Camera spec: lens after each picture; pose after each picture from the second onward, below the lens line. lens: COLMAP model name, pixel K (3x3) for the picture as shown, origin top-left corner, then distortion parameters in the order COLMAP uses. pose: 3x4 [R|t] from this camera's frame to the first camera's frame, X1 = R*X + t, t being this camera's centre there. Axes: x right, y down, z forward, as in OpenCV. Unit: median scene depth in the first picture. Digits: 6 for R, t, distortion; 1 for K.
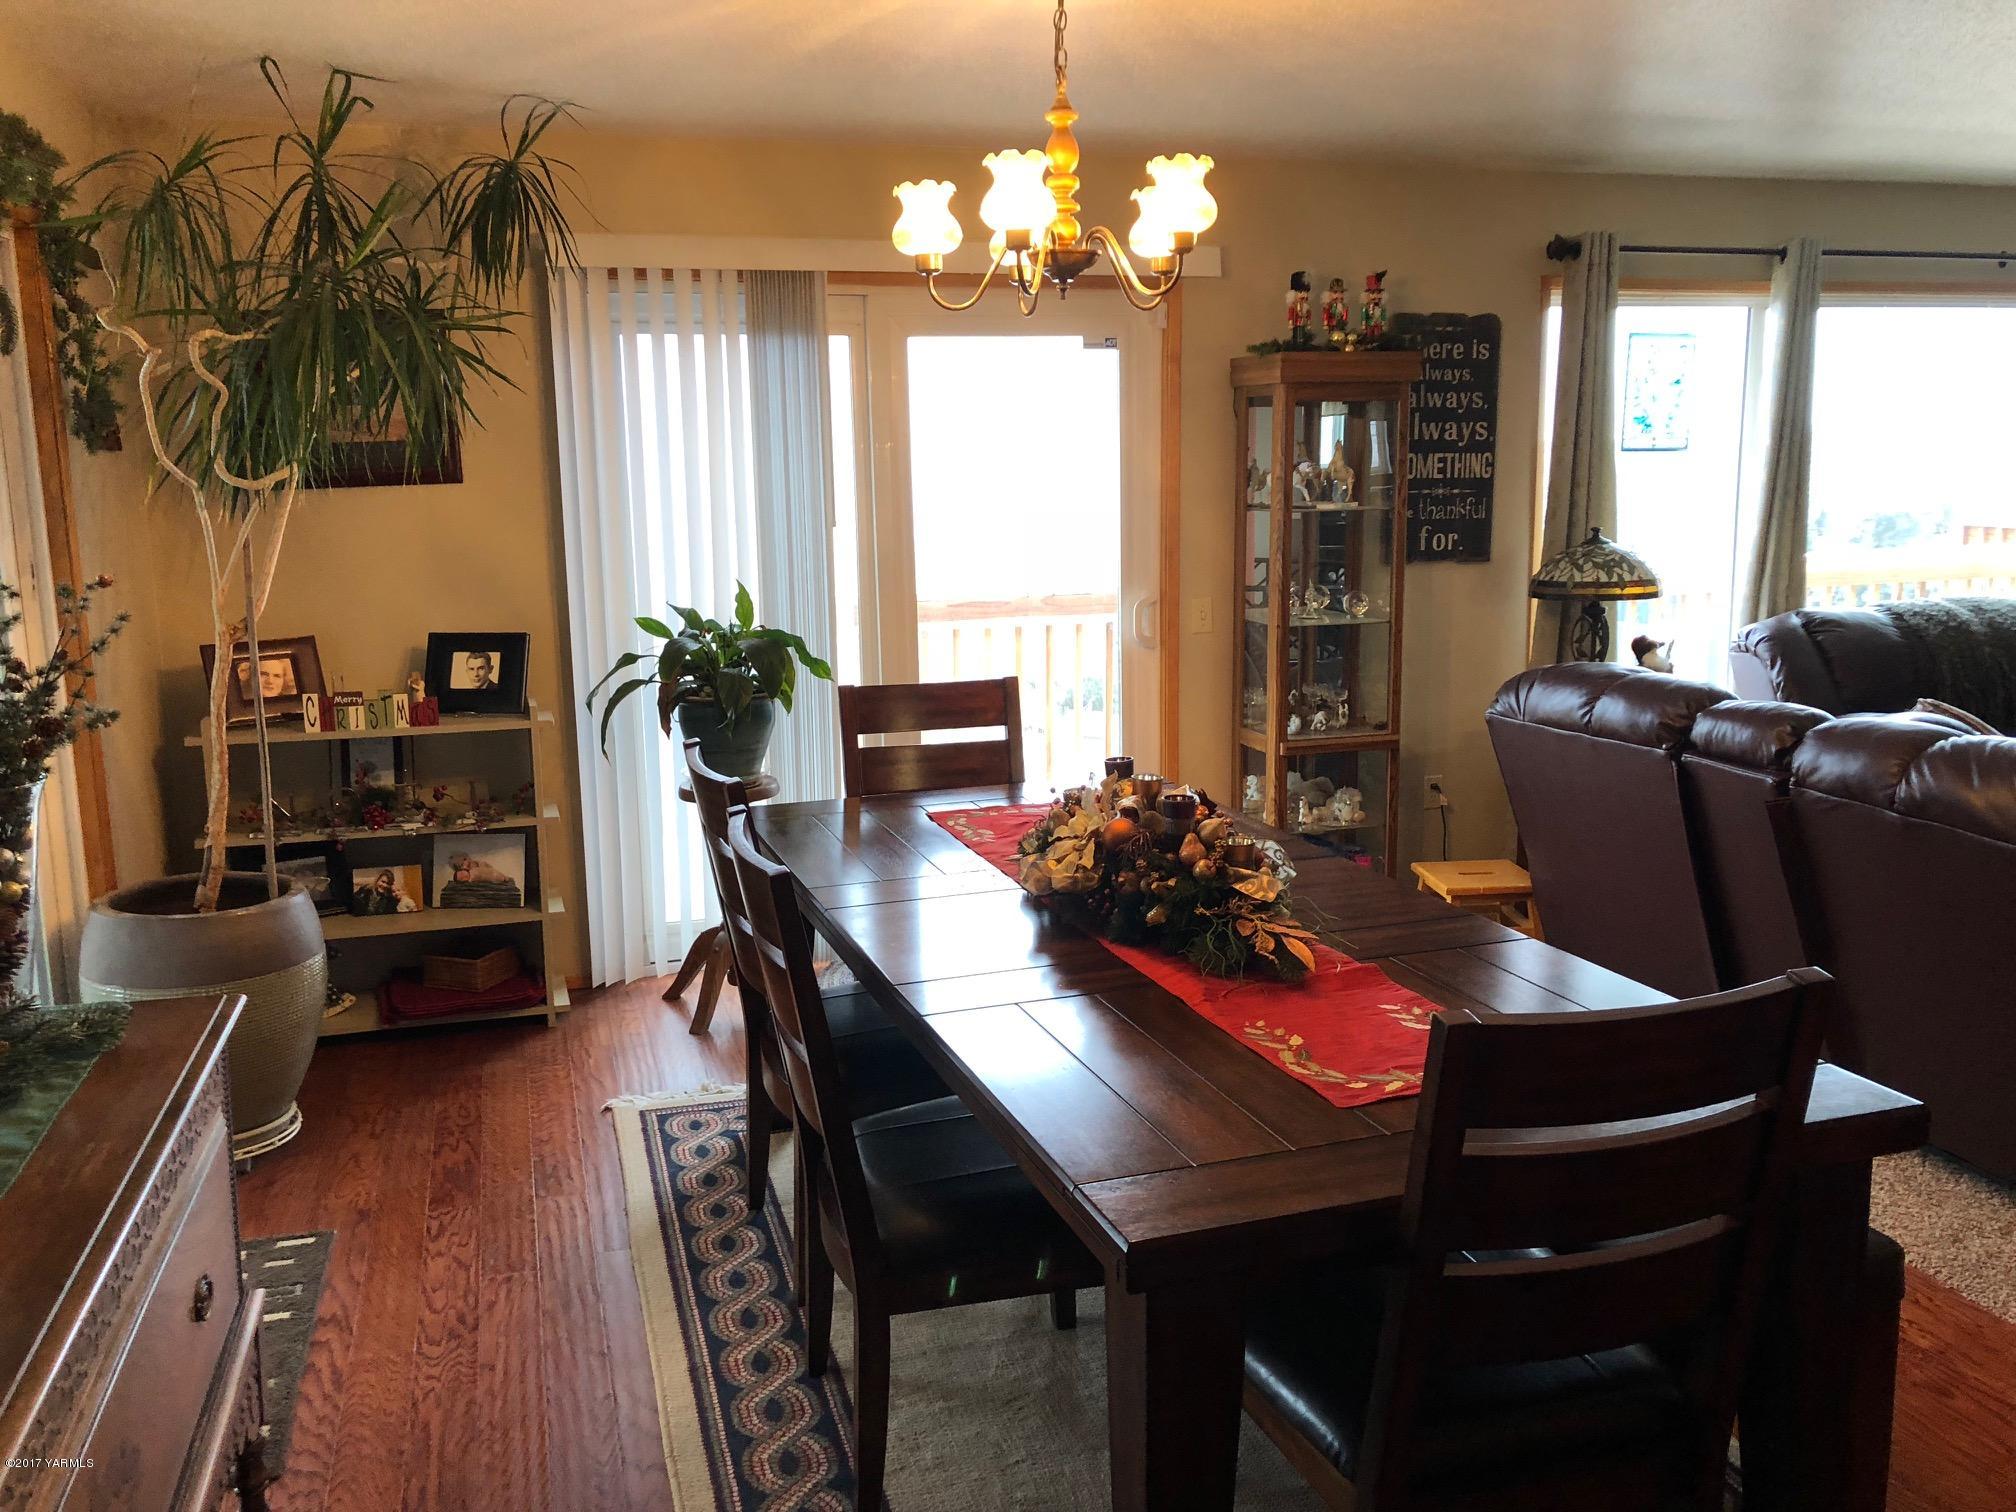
lens RADIAL K [[1650.2, 0, 1009.0], [0, 1650.2, 757.5], [0, 0, 1]] dist [0.037523, -0.019975]
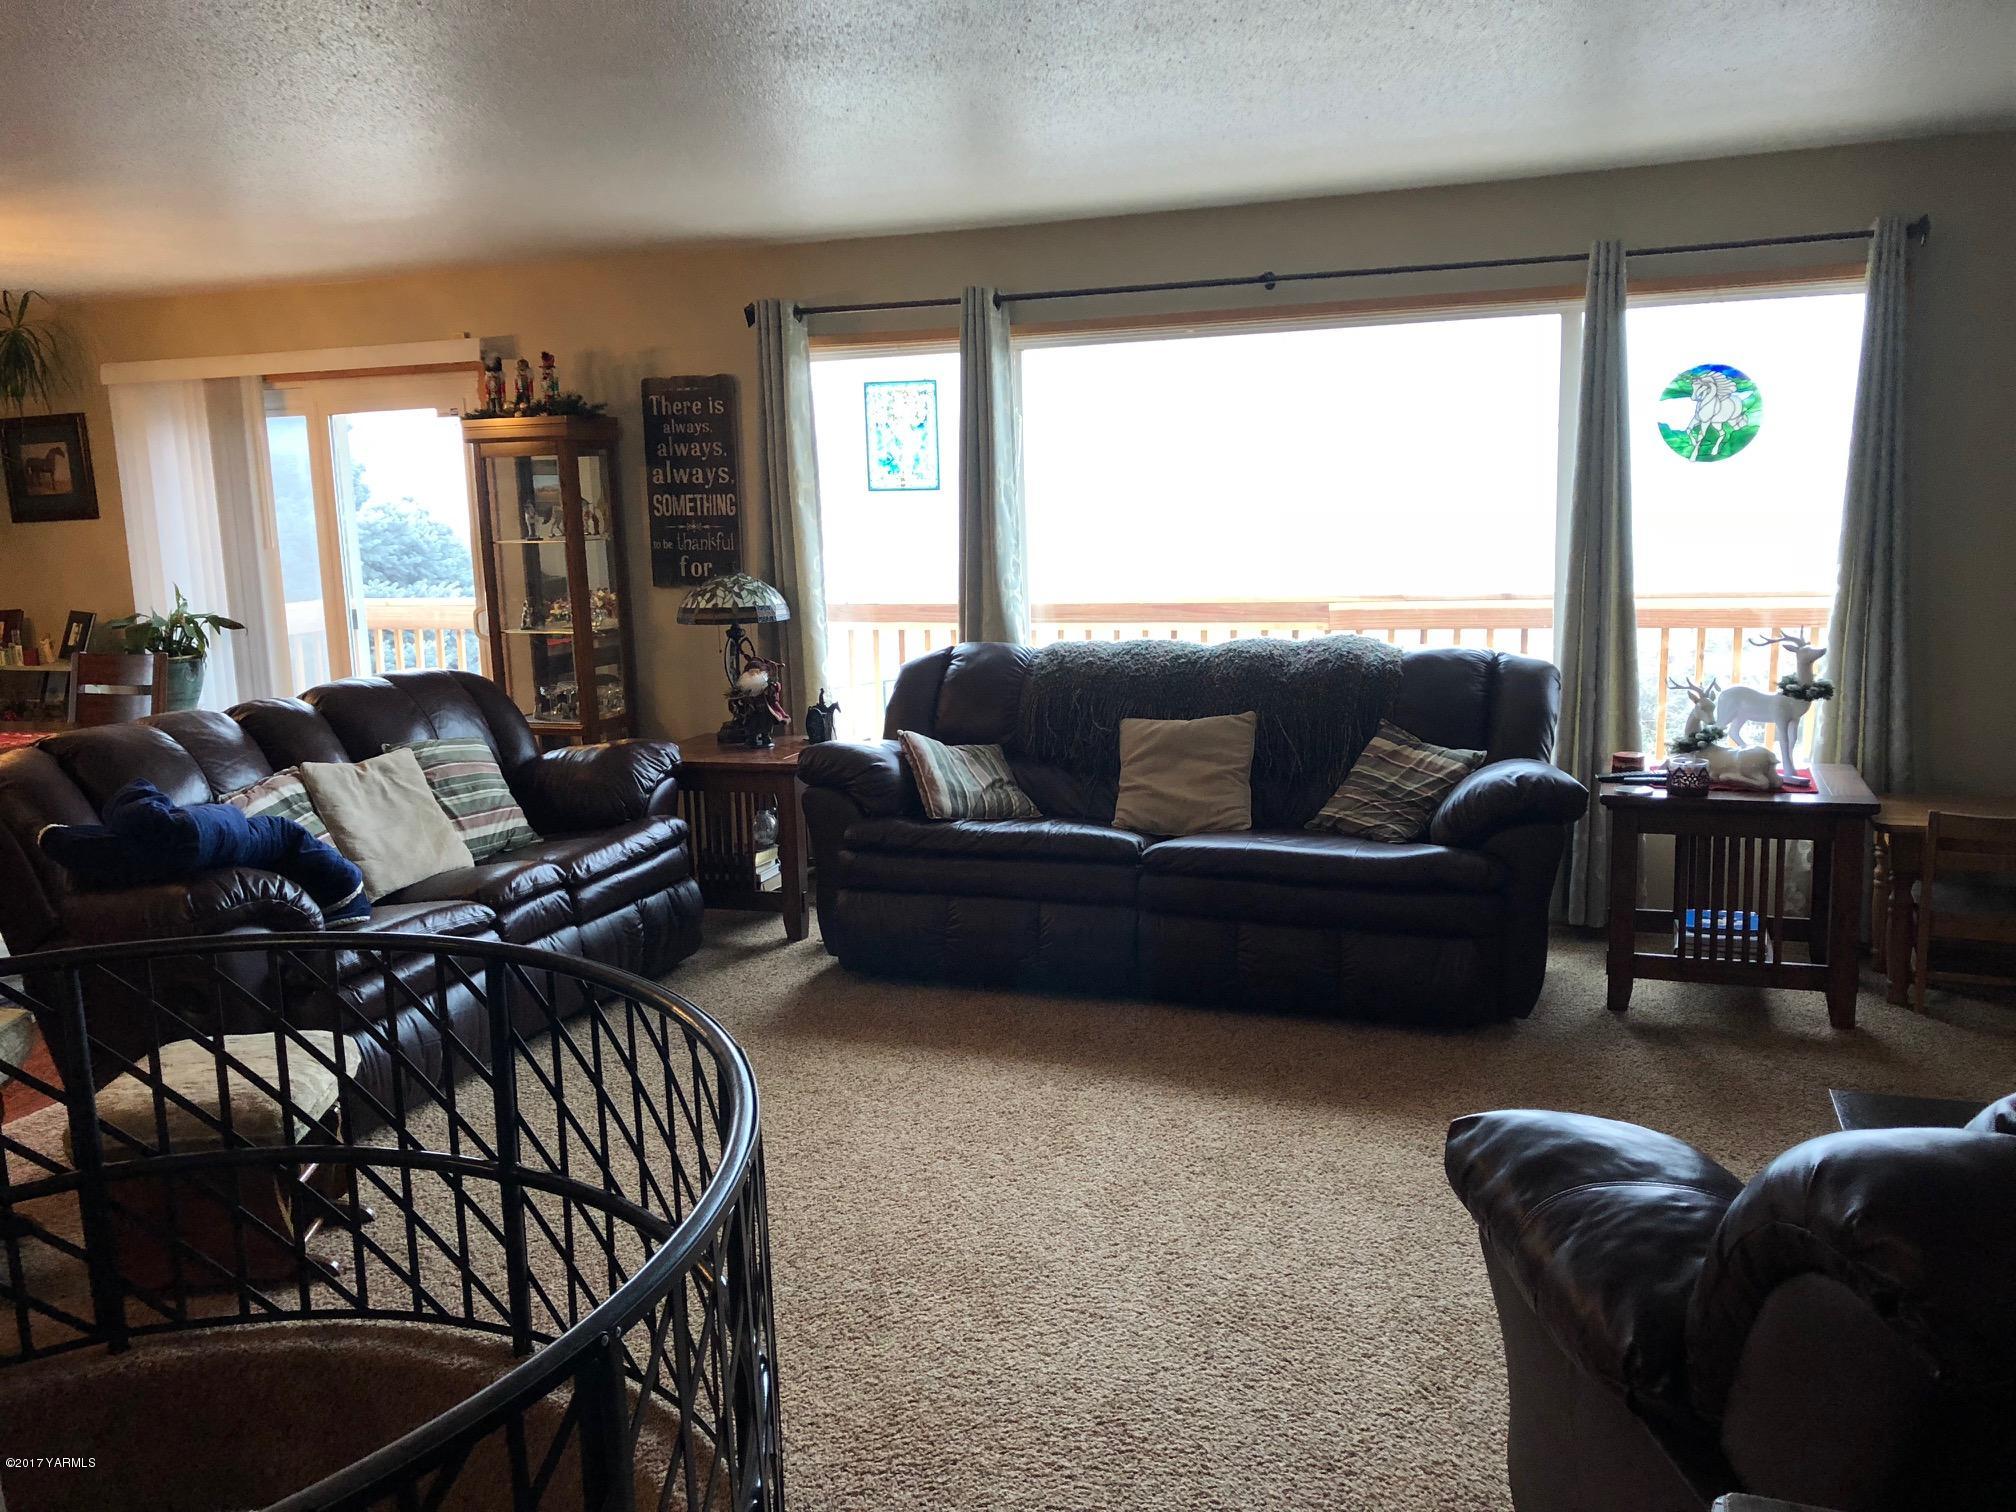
lens RADIAL K [[1650.2, 0, 1010.0], [0, 1650.2, 757.2], [0, 0, 1]] dist [0.037523, -0.019975]
pose [[0.795944, 0.093304, -0.598136, 1.160091], [-0.089300, 0.995338, 0.036432, -0.060936], [0.598747, 0.024416, 0.800566, 0.199844]]
